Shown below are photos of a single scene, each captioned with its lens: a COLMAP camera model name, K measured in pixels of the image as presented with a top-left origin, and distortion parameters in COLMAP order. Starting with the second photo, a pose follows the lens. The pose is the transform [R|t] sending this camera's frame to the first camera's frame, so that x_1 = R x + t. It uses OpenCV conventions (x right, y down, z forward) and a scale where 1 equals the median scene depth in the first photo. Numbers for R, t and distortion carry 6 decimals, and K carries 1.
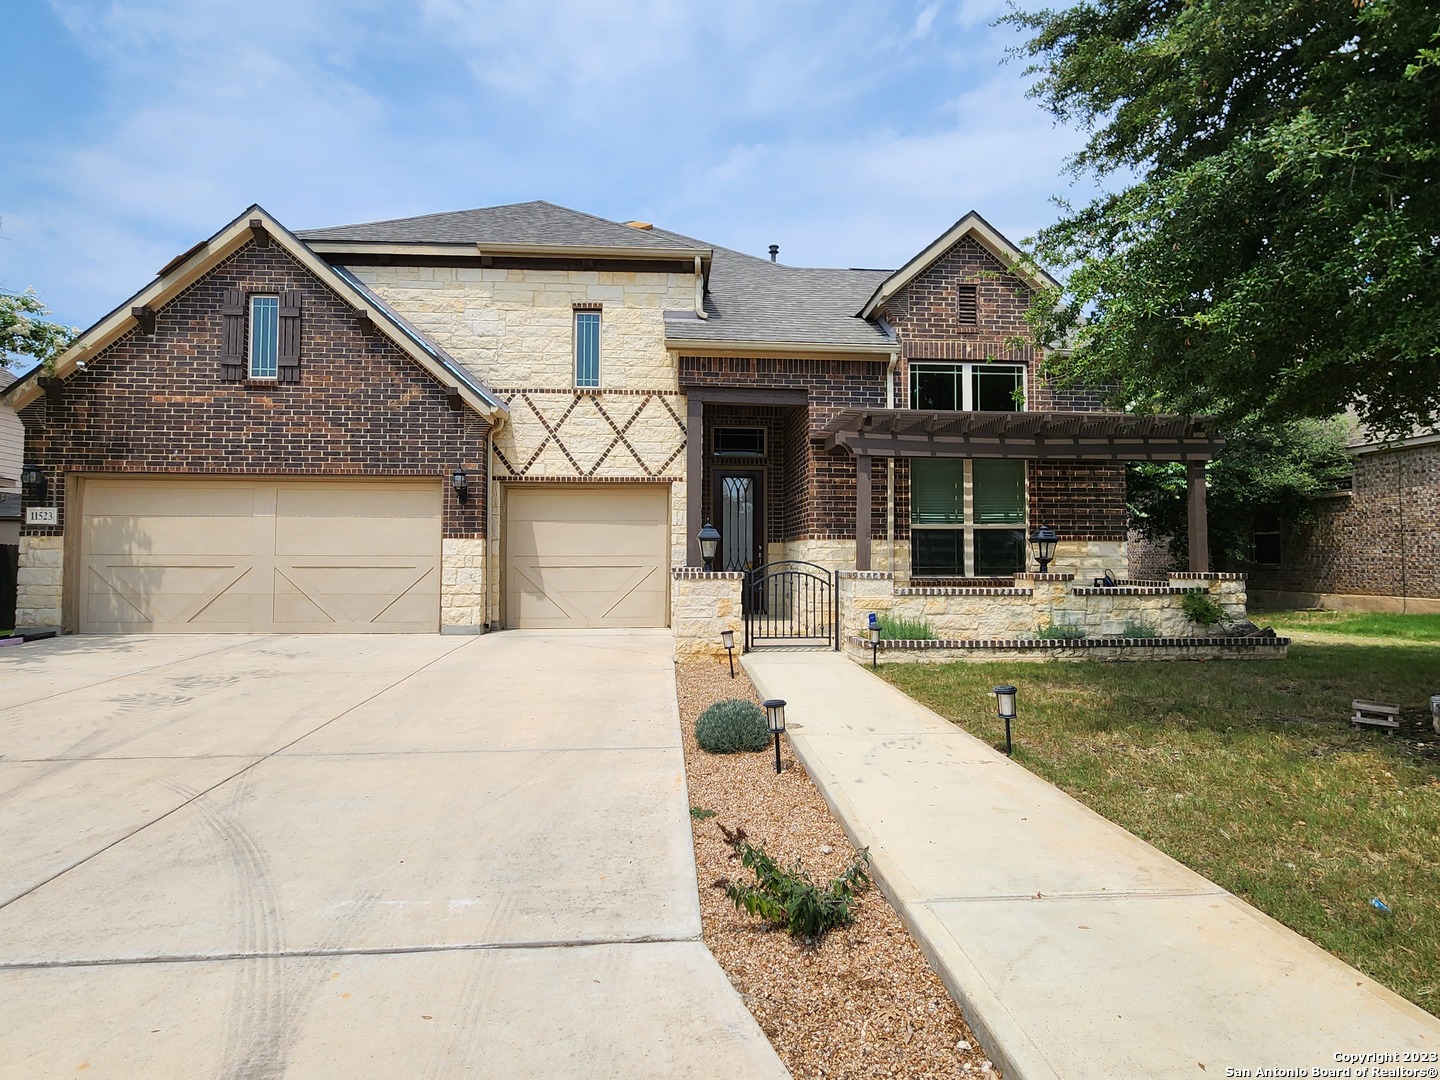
lens RADIAL K [[586.2, 0, 719.7], [0, 586.2, 538.5], [0, 0, 1]] dist [0.000068, -0.000581]
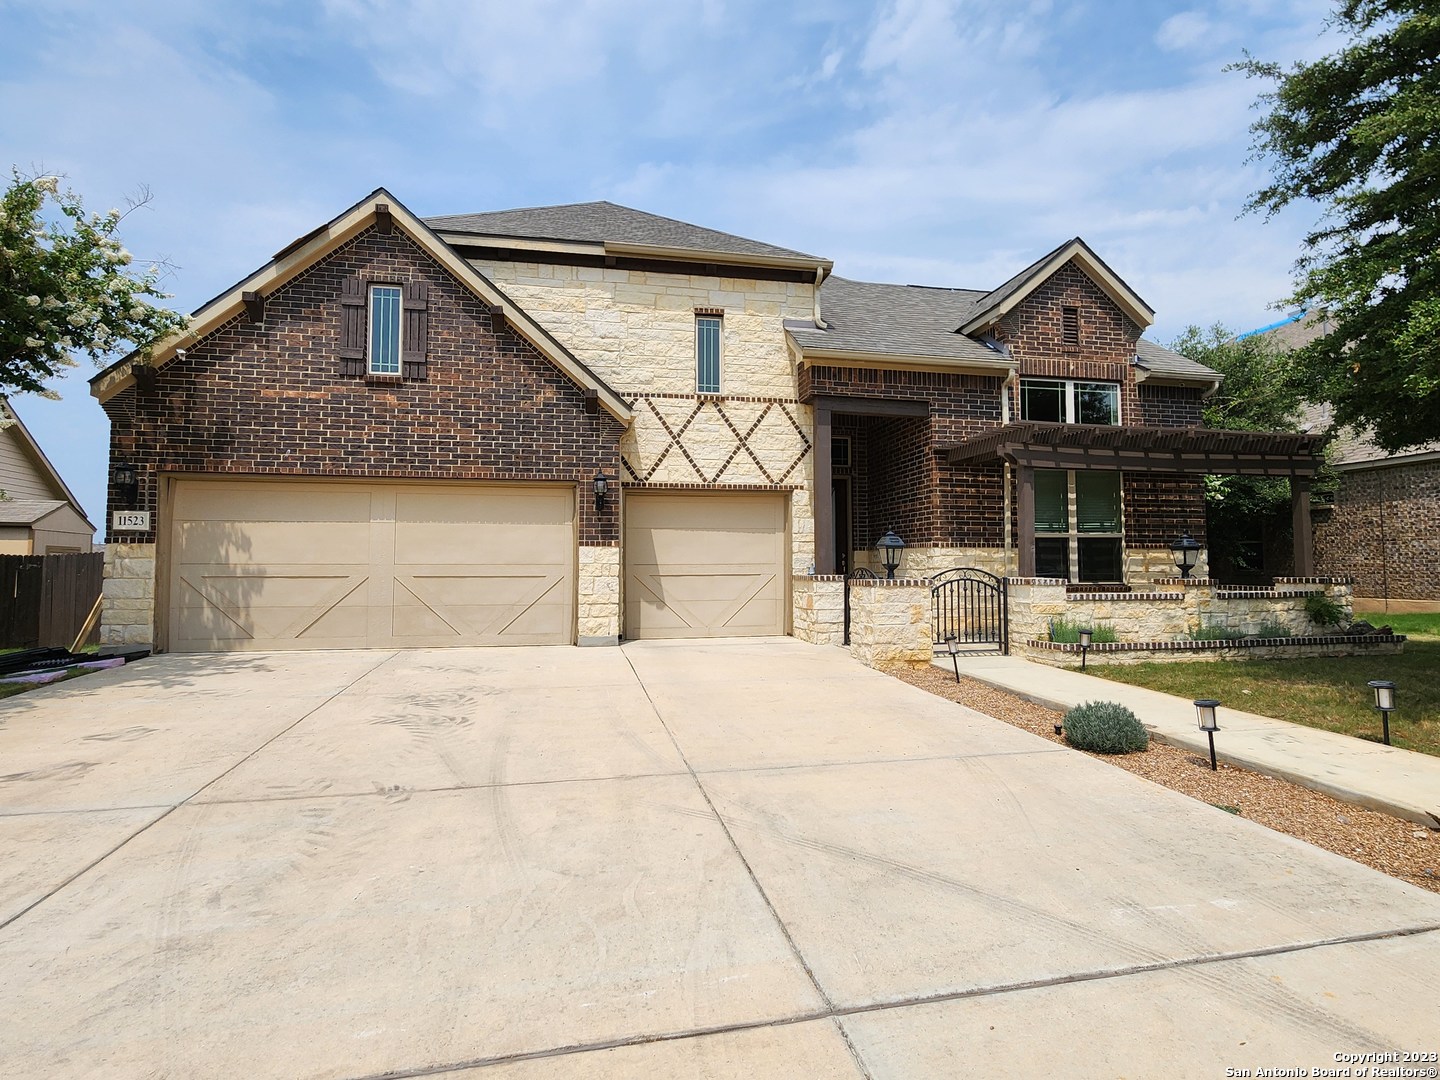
lens RADIAL K [[586.2, 0, 724.5], [0, 586.2, 541.5], [0, 0, 1]] dist [0.000068, -0.000581]
pose [[0.994463, 0.001377, 0.105076, -0.341865], [-0.000380, 0.999955, -0.009505, 0.001288], [-0.105085, 0.009413, 0.994419, 0.018799]]
